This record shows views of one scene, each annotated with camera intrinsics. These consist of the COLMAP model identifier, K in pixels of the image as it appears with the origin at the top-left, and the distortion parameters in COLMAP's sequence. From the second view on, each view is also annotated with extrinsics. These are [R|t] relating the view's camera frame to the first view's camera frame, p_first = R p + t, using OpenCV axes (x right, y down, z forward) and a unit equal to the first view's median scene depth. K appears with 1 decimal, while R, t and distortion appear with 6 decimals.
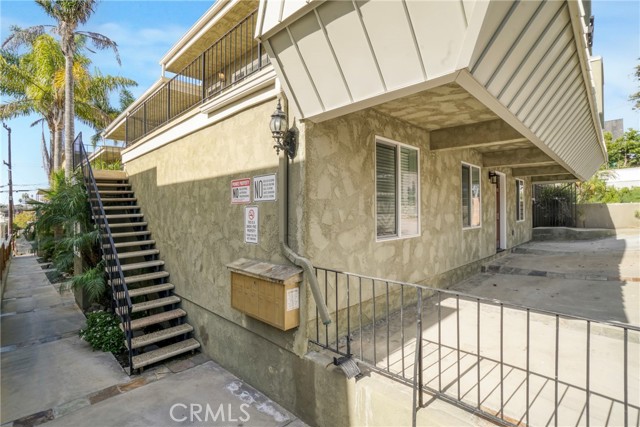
lens RADIAL K [[309.0, 0, 320.2], [0, 309.0, 213.1], [0, 0, 1]] dist [-0.024256, 0.001124]
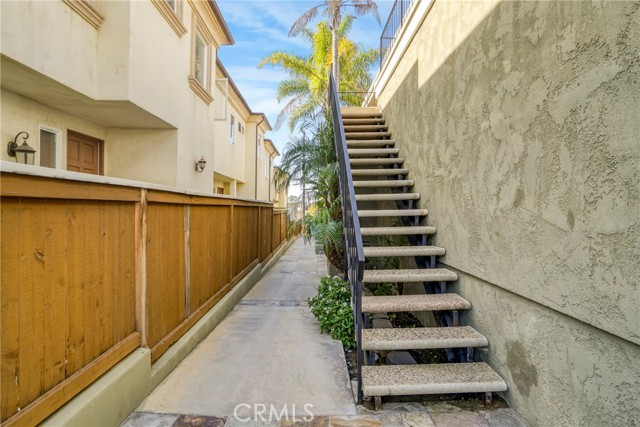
lens RADIAL K [[330.2, 0, 320.9], [0, 330.2, 213.2], [0, 0, 1]] dist [-0.047558, -0.000220]
pose [[0.720330, 0.025111, -0.693176, -0.262278], [-0.024023, 0.999648, 0.011249, 0.187871], [0.693215, 0.008549, 0.720680, 0.486322]]
